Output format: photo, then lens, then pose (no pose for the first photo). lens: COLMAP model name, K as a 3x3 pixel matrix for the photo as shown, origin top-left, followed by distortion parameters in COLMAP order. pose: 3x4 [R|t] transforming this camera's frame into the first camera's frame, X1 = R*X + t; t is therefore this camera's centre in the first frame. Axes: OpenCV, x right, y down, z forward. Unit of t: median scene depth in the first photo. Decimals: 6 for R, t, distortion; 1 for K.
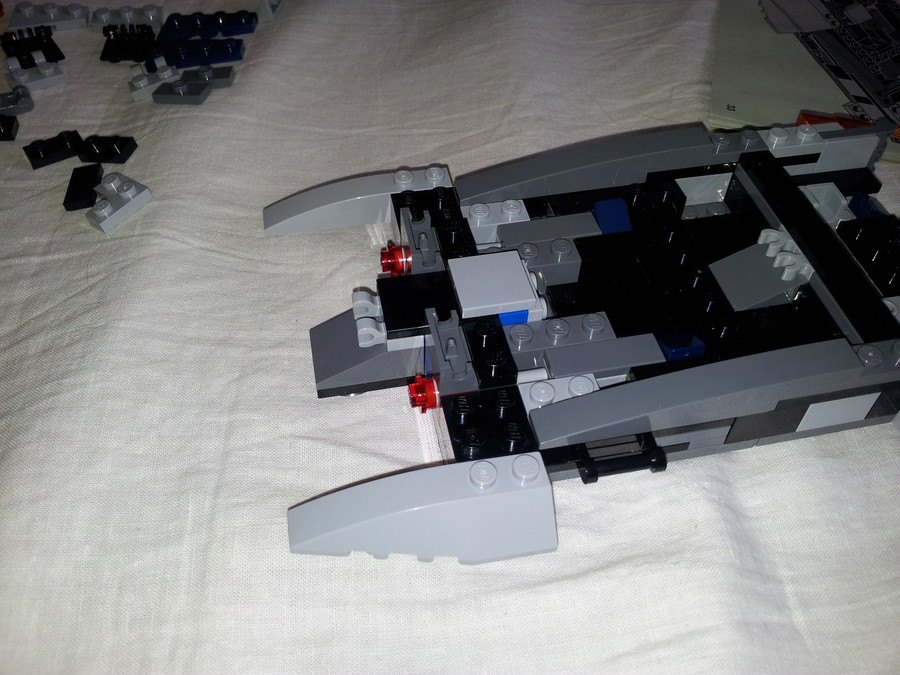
lens RADIAL K [[811.7, 0, 429.4], [0, 811.7, 338.6], [0, 0, 1]] dist [0.031854, -0.197130]
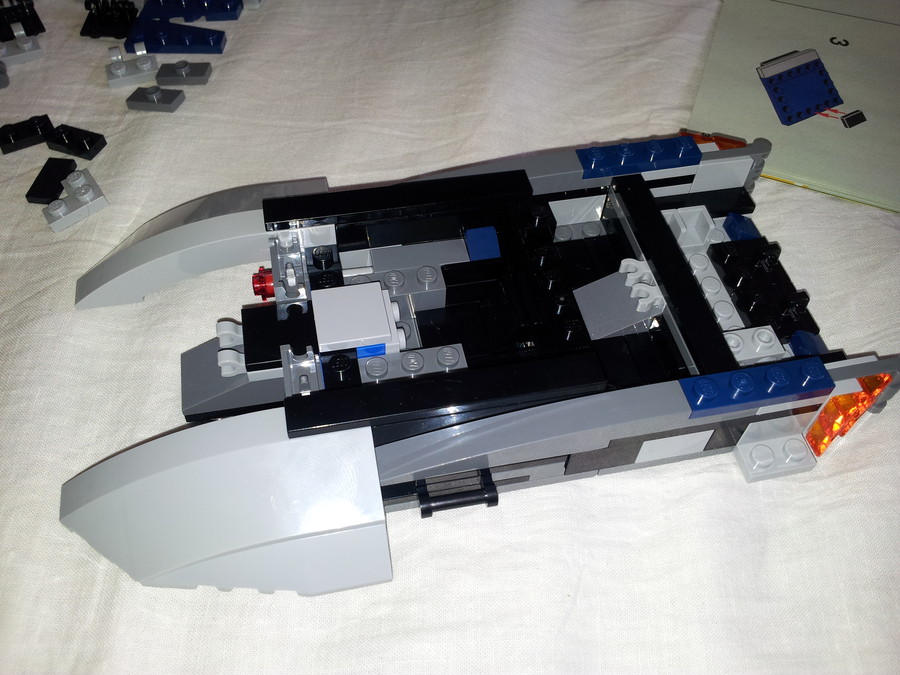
lens RADIAL K [[811.7, 0, 429.4], [0, 811.7, 338.6], [0, 0, 1]] dist [0.031854, -0.197130]
pose [[0.999714, 0.006434, 0.023018, 0.149333], [-0.008176, 0.997041, 0.076431, -0.116530], [-0.022458, -0.076597, 0.996809, -0.032860]]
